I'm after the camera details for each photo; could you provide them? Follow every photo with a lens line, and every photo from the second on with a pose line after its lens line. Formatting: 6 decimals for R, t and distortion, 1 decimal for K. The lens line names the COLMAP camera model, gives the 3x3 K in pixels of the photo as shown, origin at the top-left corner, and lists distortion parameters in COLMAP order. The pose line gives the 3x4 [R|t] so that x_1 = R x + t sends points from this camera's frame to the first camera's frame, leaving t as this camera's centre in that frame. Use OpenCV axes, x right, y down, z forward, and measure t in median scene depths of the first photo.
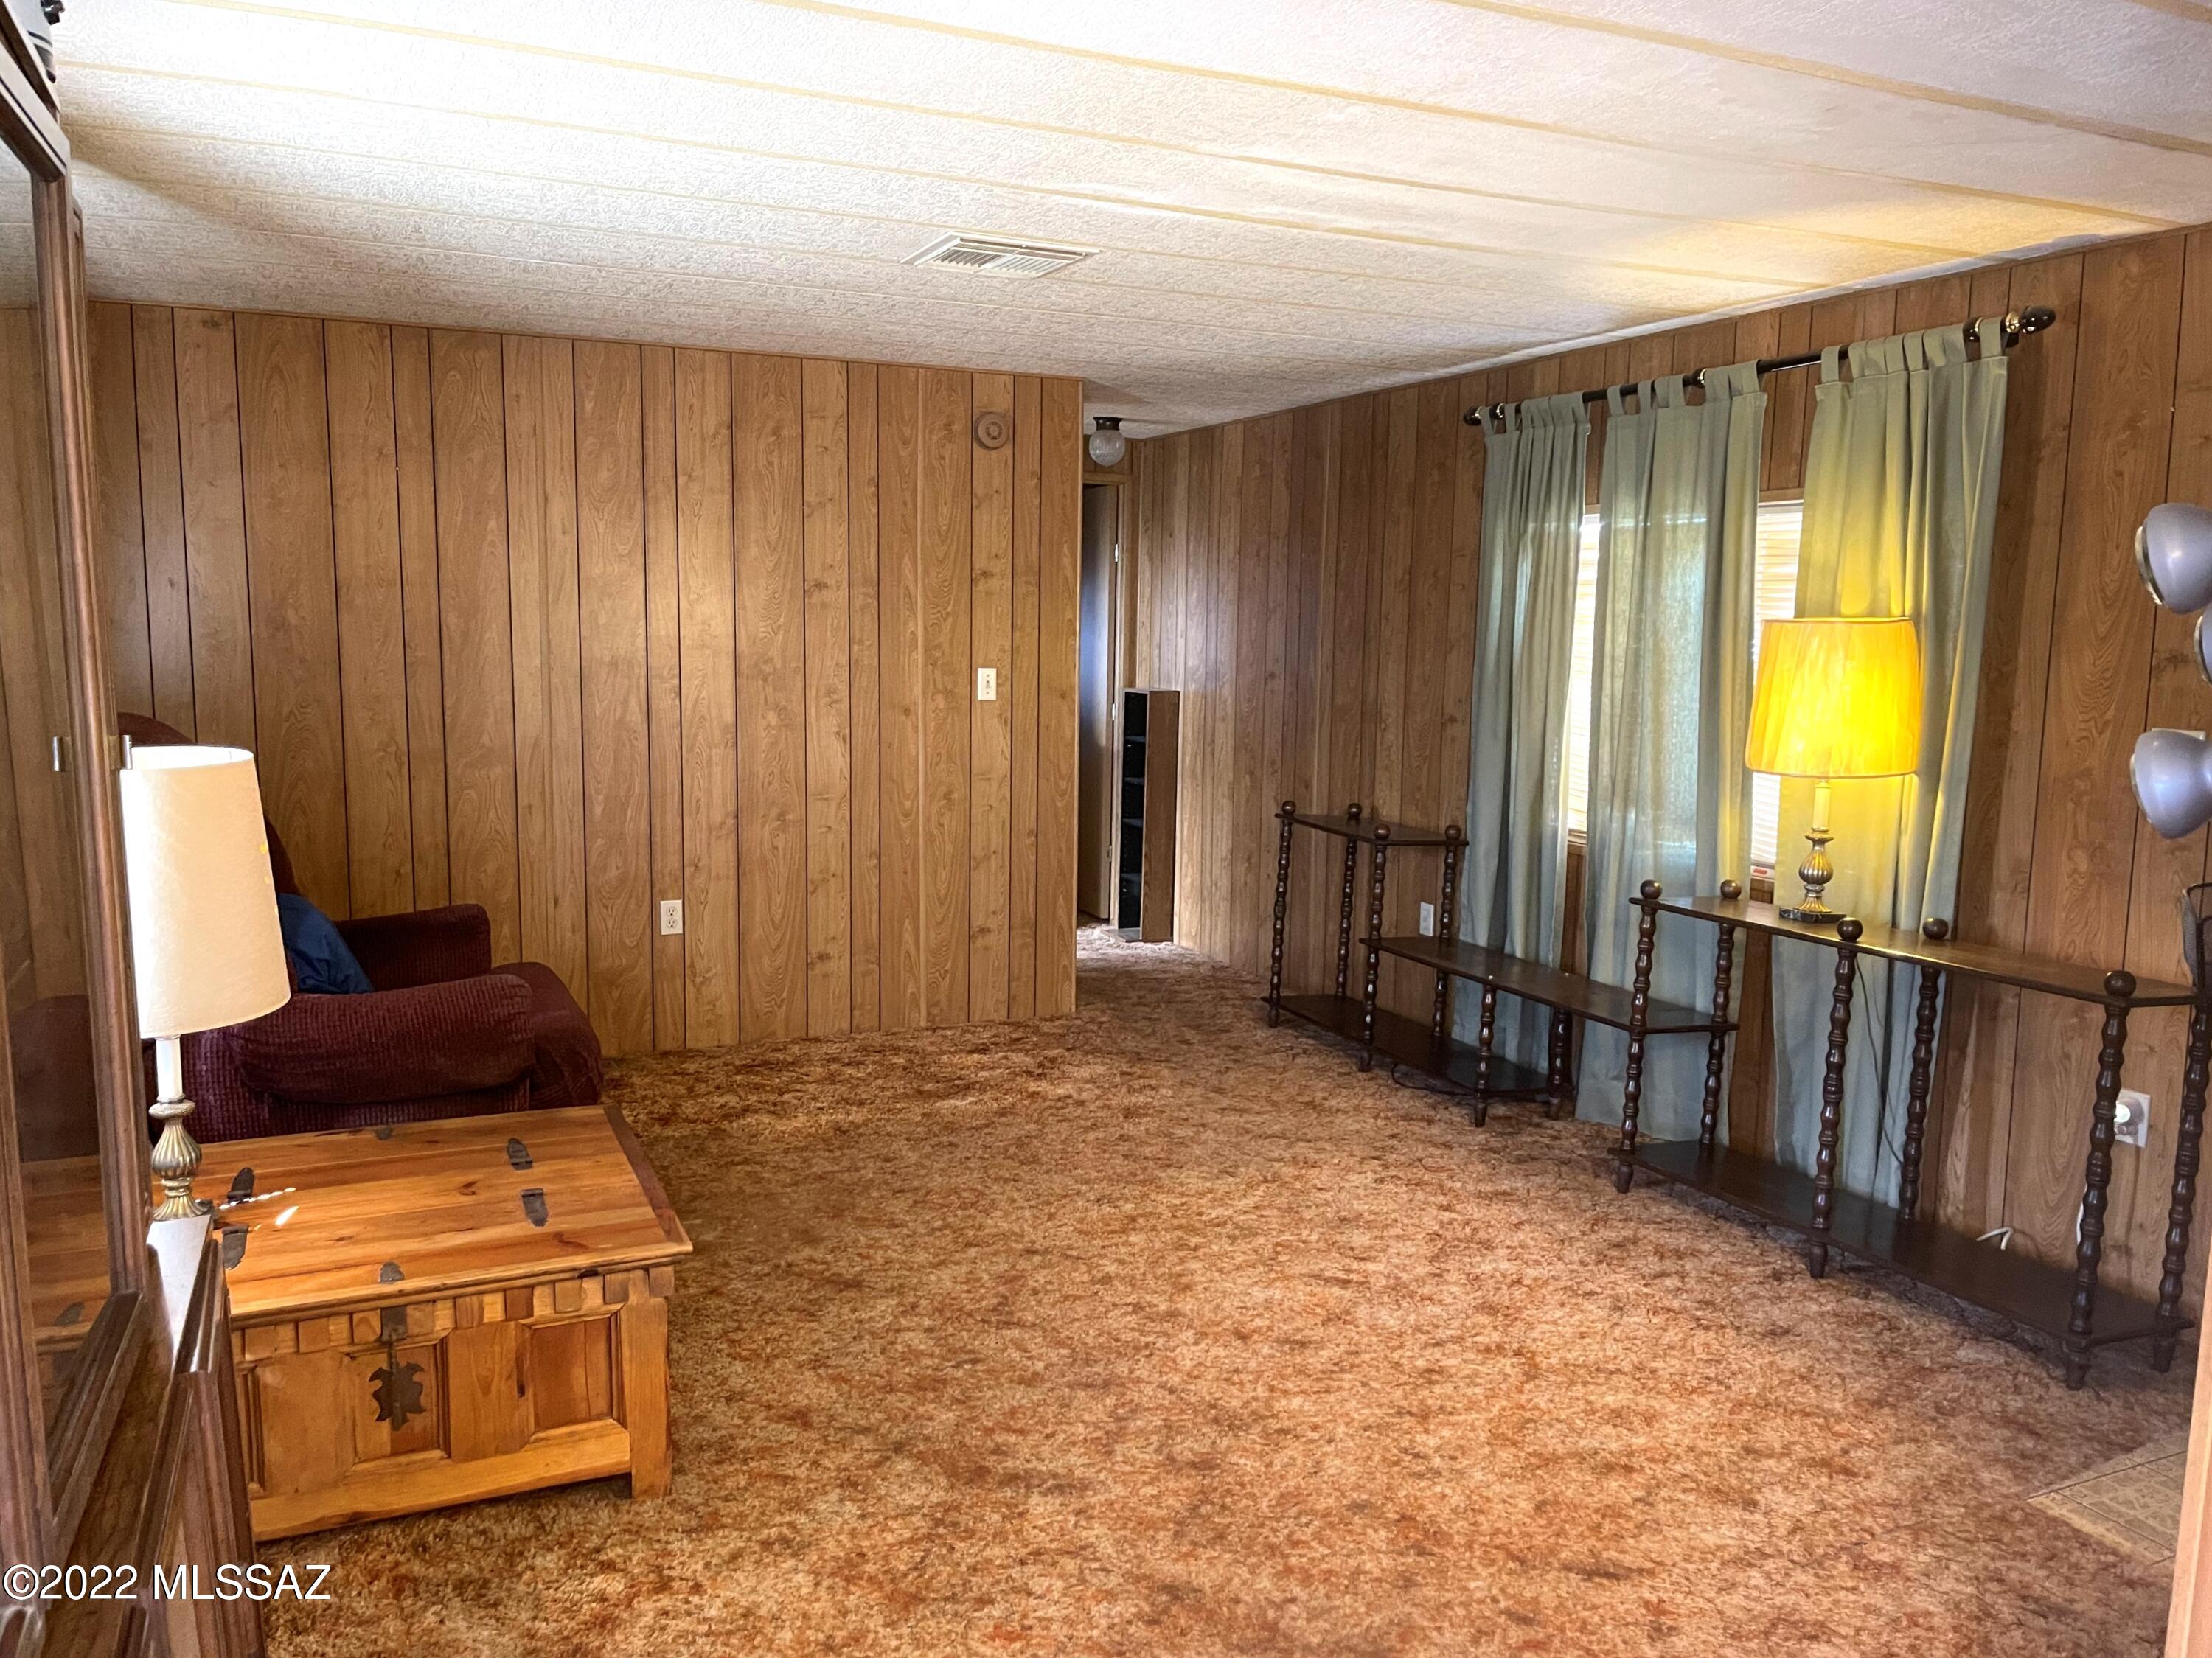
lens RADIAL K [[1639.2, 0, 1112.1], [0, 1639.2, 844.4], [0, 0, 1]] dist [0.066433, -0.125660]
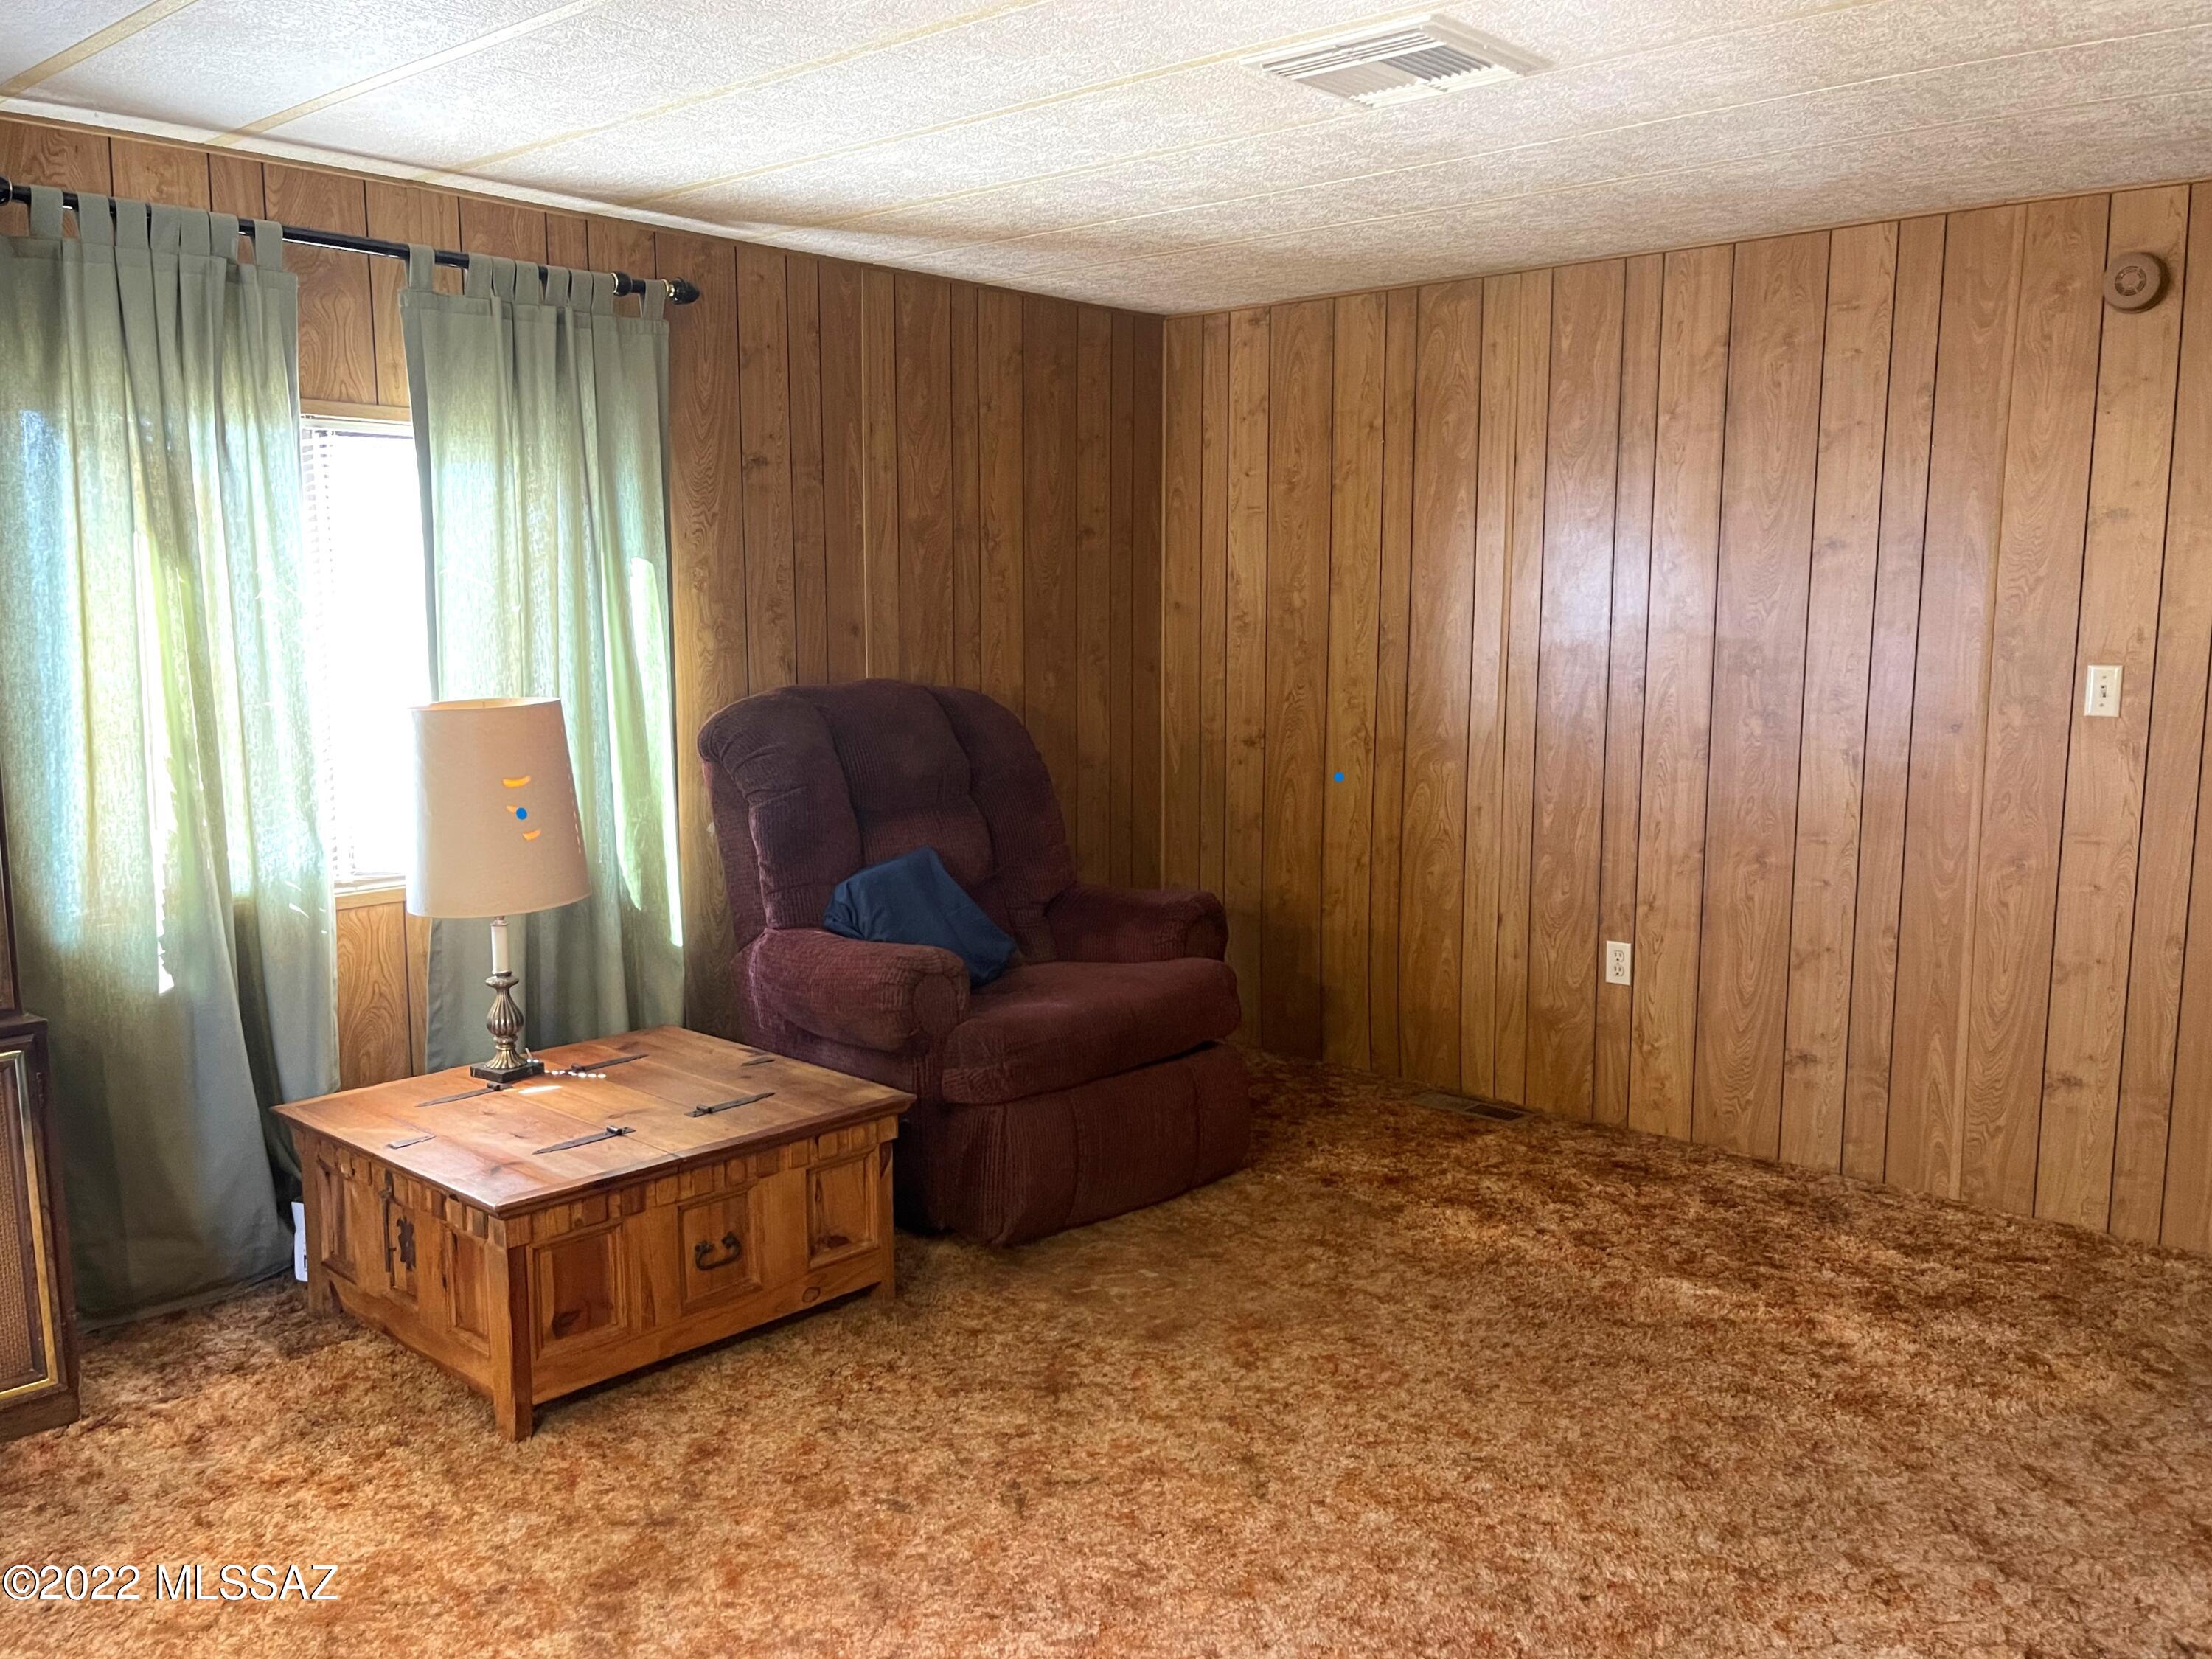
lens RADIAL K [[1772.7, 0, 1183.5], [0, 1772.7, 836.3], [0, 0, 1]] dist [0.098318, -0.156903]
pose [[0.417558, 0.110635, -0.901890, 0.450492], [-0.117810, 0.990774, 0.066994, -0.053738], [0.900981, 0.078278, 0.426739, 0.447916]]
